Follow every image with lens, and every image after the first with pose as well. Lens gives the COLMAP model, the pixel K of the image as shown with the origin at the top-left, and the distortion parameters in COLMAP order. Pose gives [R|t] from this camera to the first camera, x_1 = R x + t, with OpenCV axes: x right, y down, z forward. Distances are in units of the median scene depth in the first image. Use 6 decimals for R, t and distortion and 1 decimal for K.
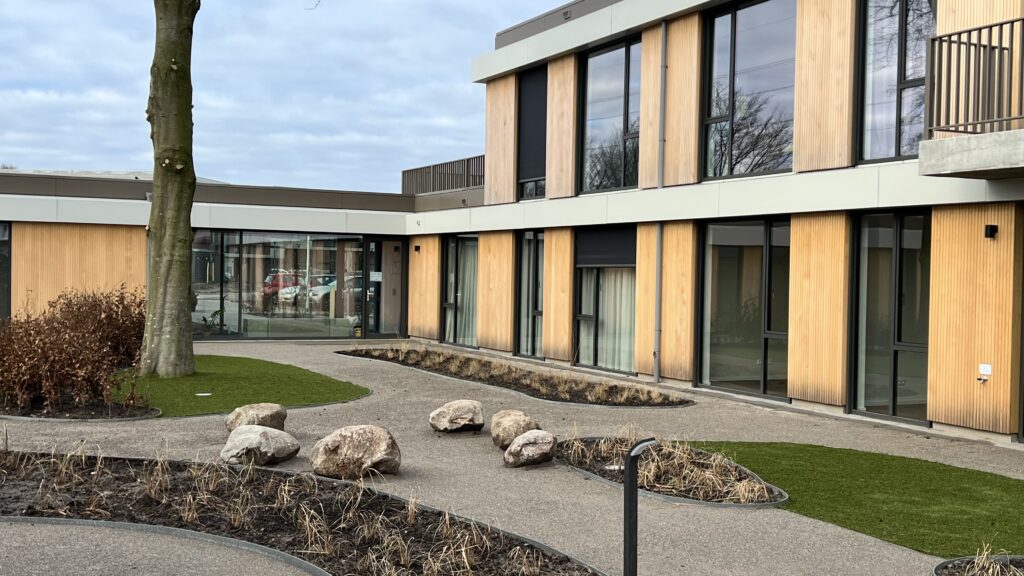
lens RADIAL K [[1149.1, 0, 512.0], [0, 1149.1, 288.0], [0, 0, 1]] dist [0.020511, 0.008934]
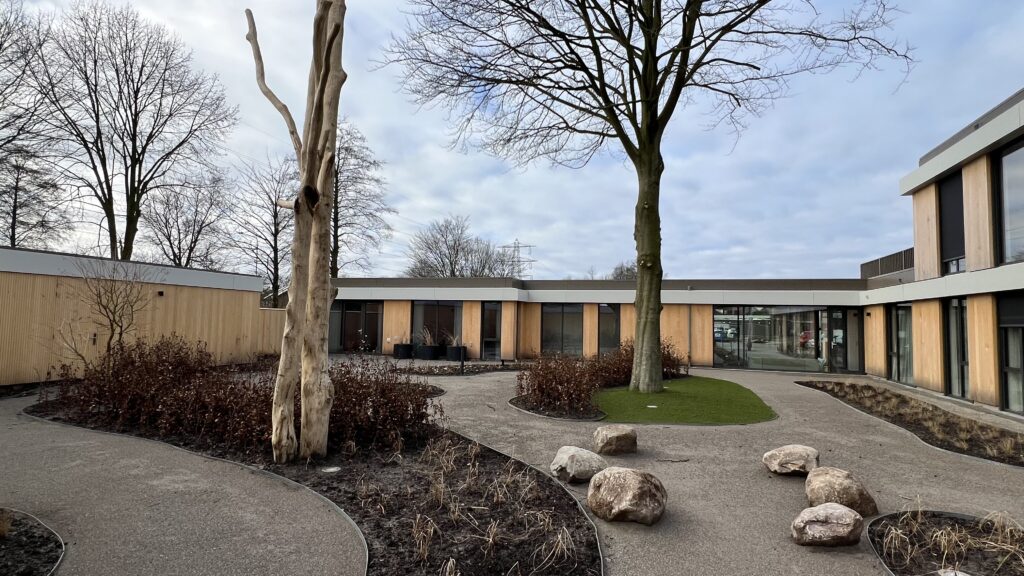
lens RADIAL K [[511.4, 0, 506.5], [0, 511.4, 290.0], [0, 0, 1]] dist [-0.004287, -0.001081]
pose [[0.711879, -0.045477, -0.700828, 0.079470], [-0.018241, 0.996367, -0.083183, -0.003762], [0.702065, 0.071999, 0.708463, 0.332118]]
